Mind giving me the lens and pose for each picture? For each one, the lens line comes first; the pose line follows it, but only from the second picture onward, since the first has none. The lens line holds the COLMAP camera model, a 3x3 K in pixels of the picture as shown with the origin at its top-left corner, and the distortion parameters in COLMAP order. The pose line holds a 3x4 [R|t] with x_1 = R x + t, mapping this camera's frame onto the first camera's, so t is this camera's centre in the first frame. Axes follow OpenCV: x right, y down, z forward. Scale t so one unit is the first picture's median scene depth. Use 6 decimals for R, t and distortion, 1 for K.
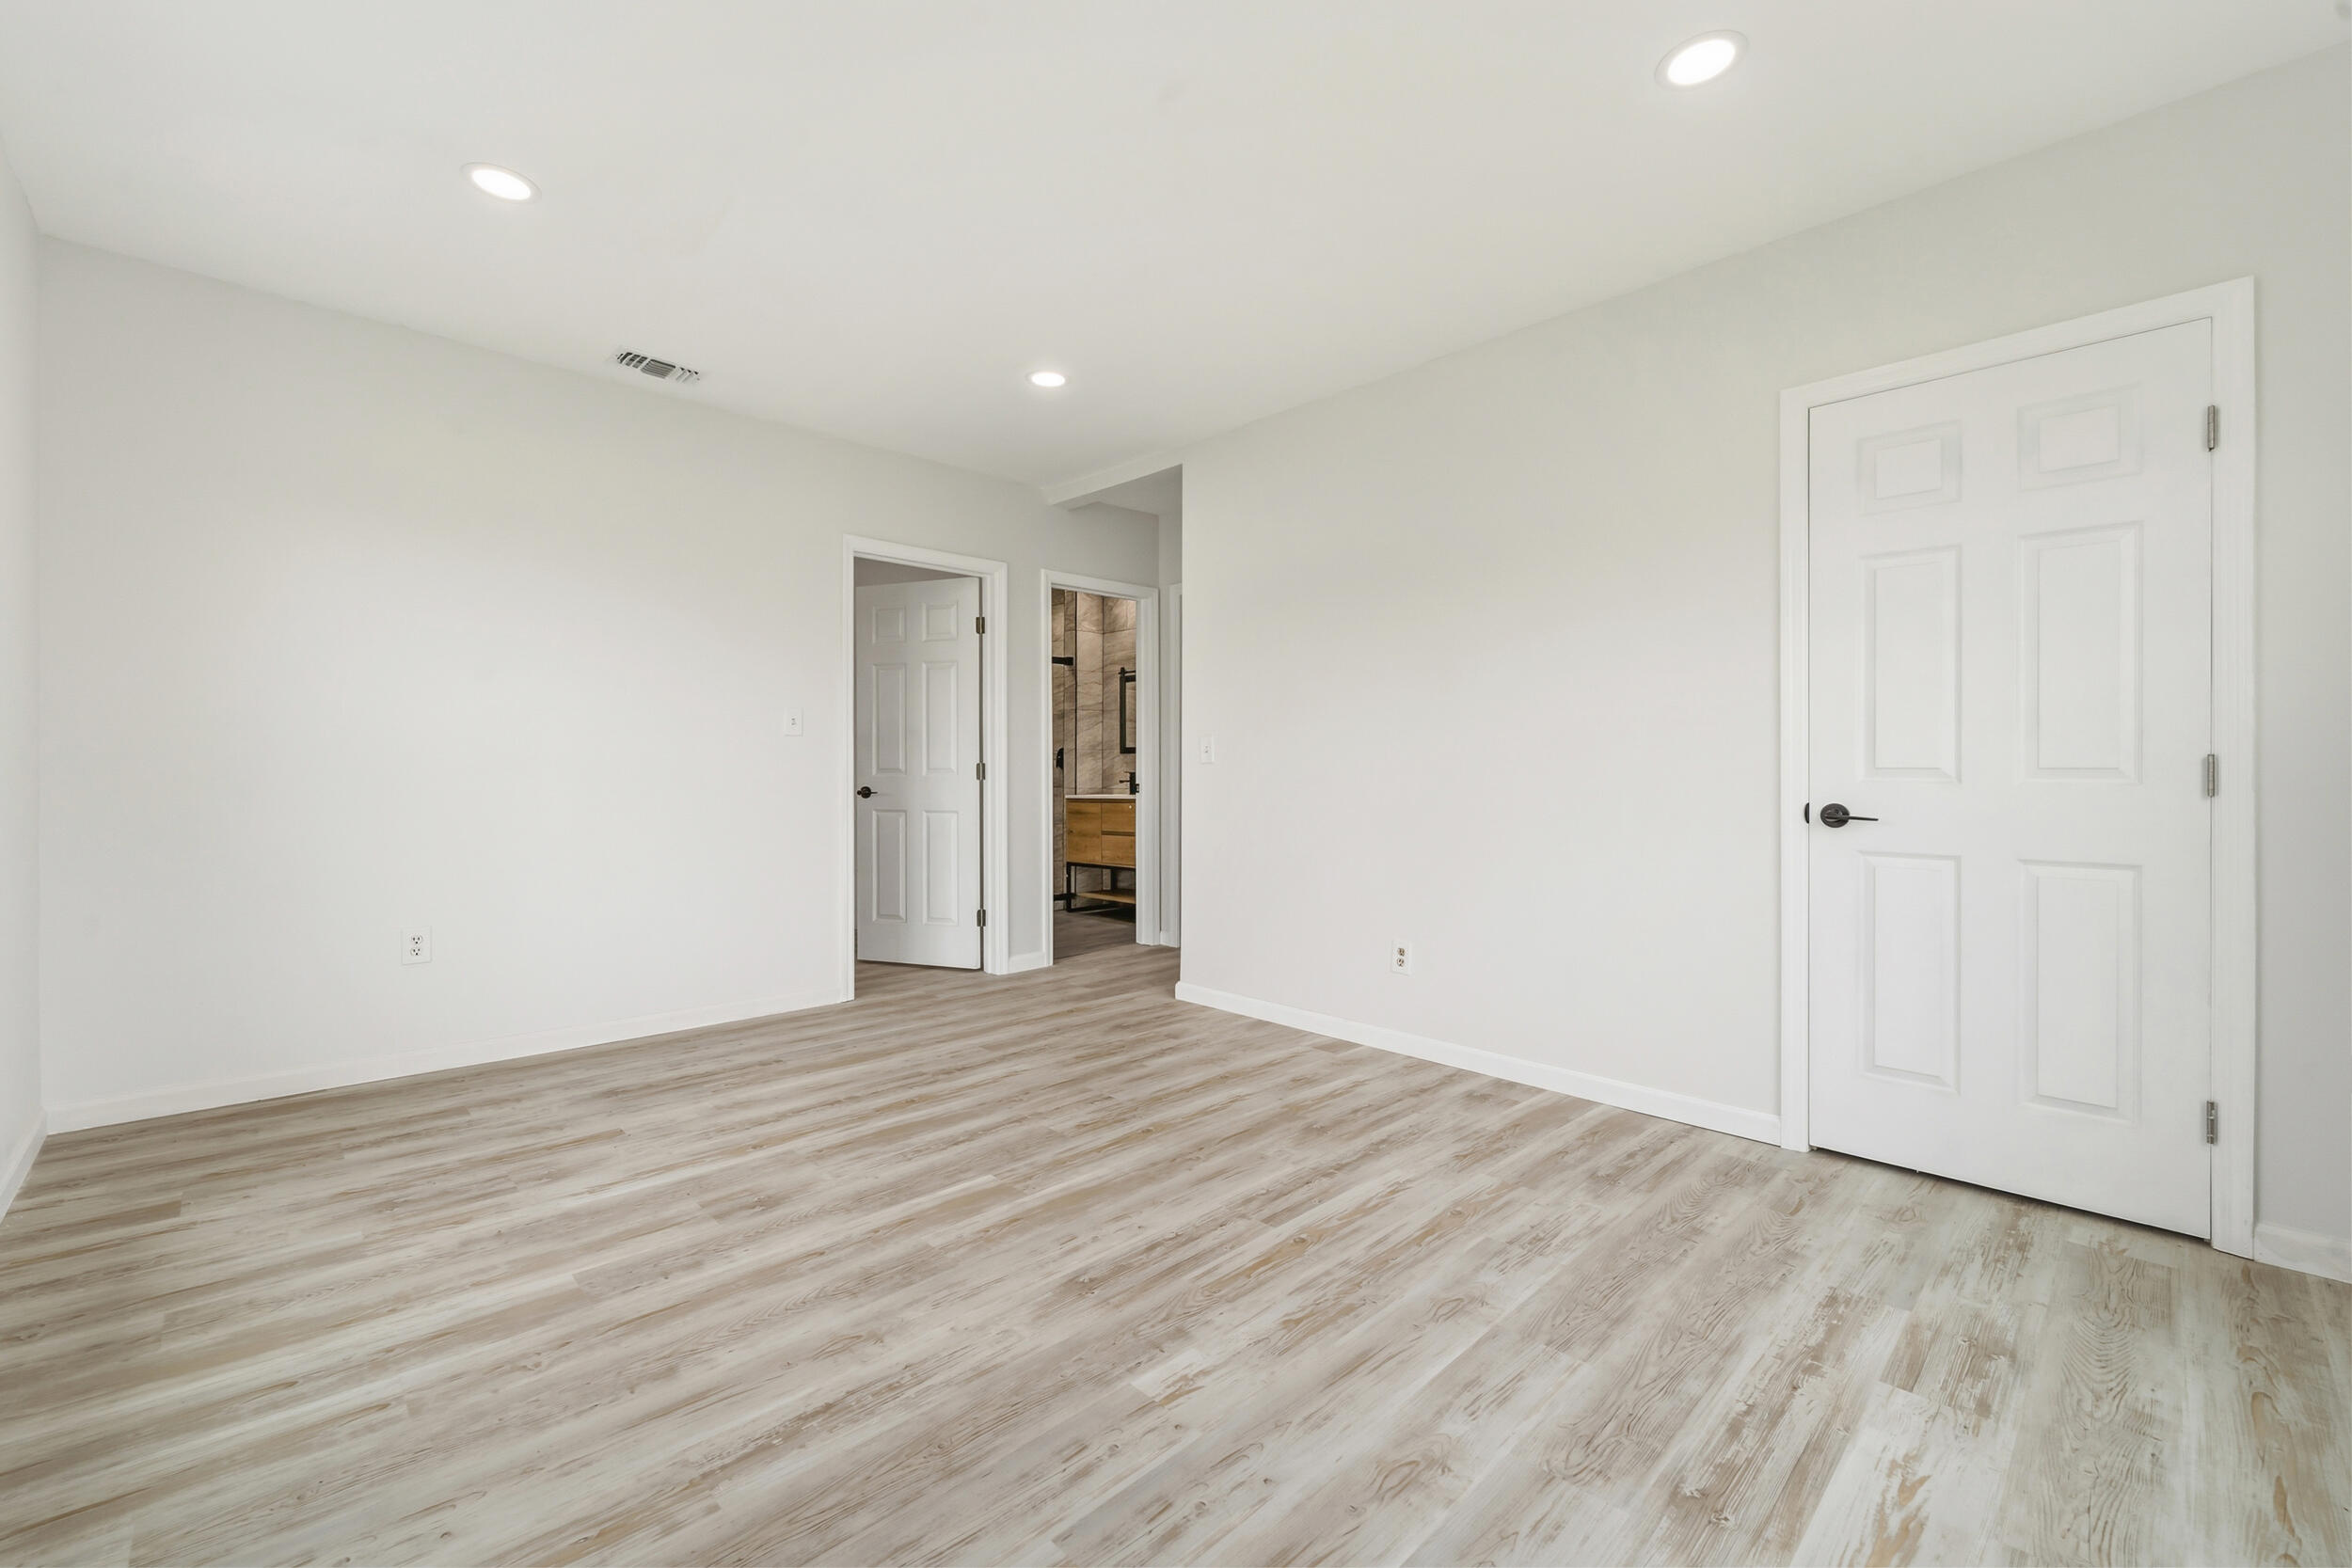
lens RADIAL K [[973.1, 0, 1178.2], [0, 973.1, 769.1], [0, 0, 1]] dist [-0.000441, -0.000442]
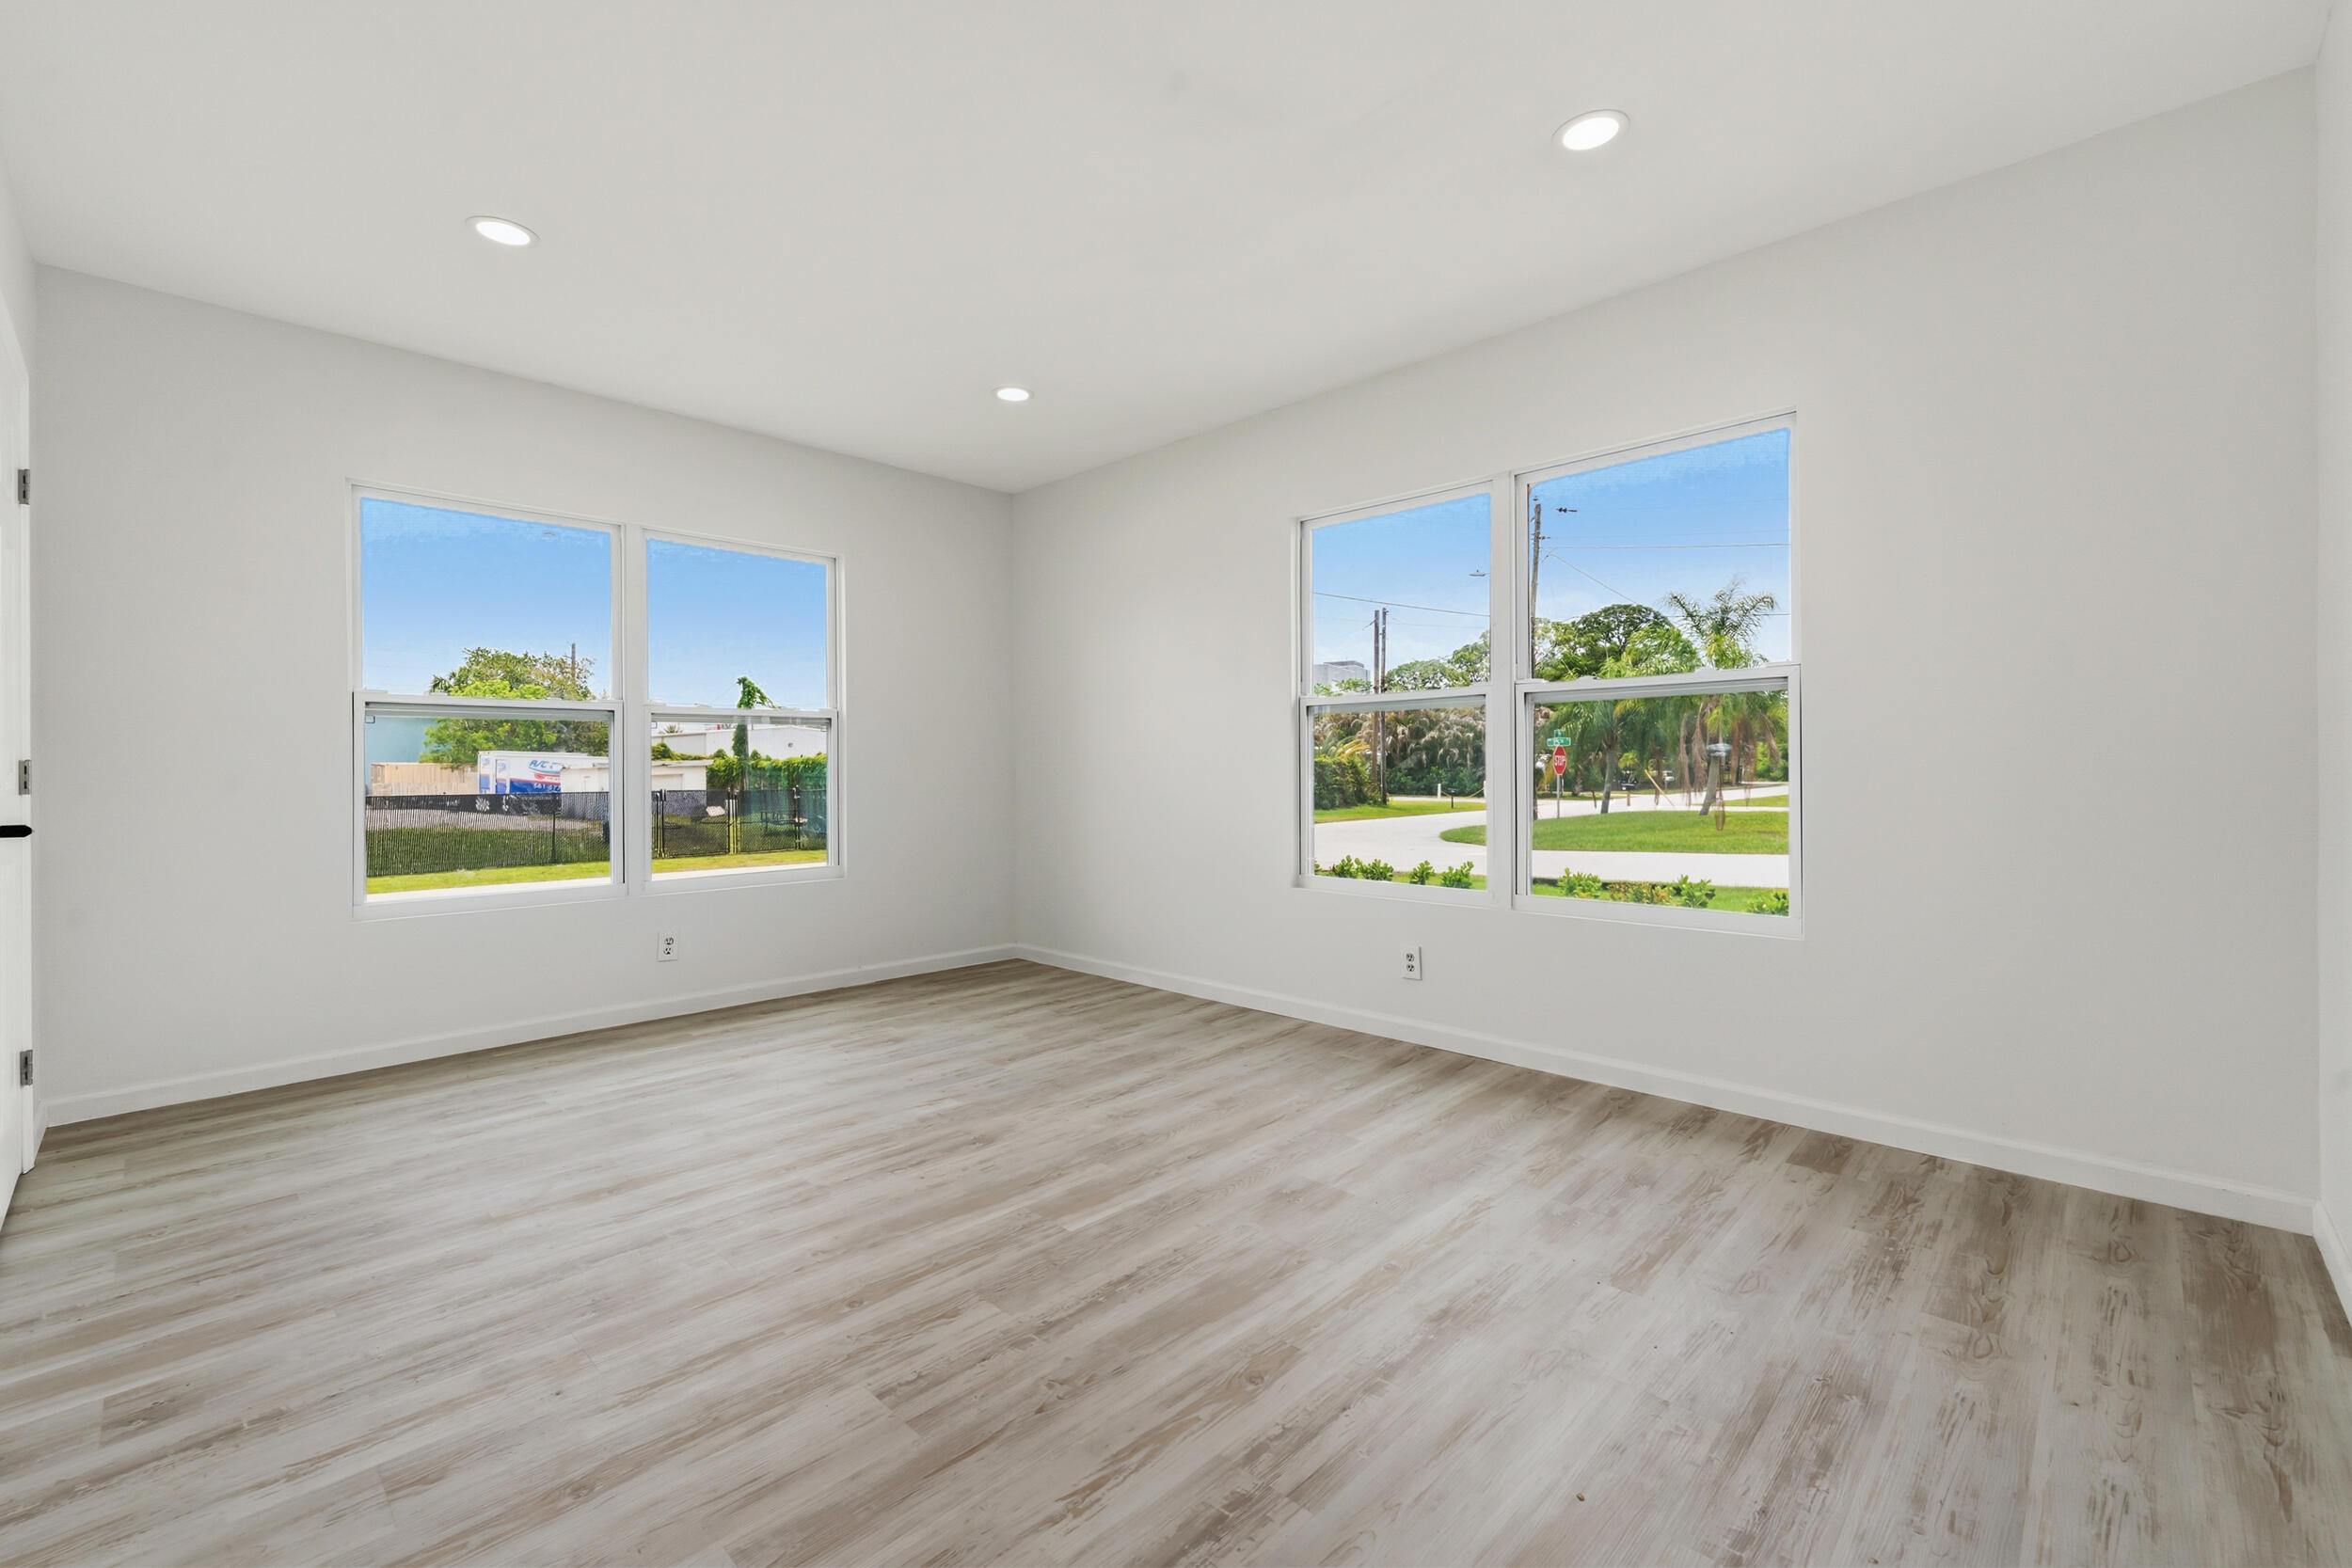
lens RADIAL K [[973.1, 0, 1178.2], [0, 973.1, 769.1], [0, 0, 1]] dist [-0.000441, -0.000442]
pose [[-0.999441, 0.005671, -0.032952, -0.280694], [0.005569, 0.999979, 0.003184, -0.000049], [0.032969, 0.002998, -0.999452, 1.998159]]
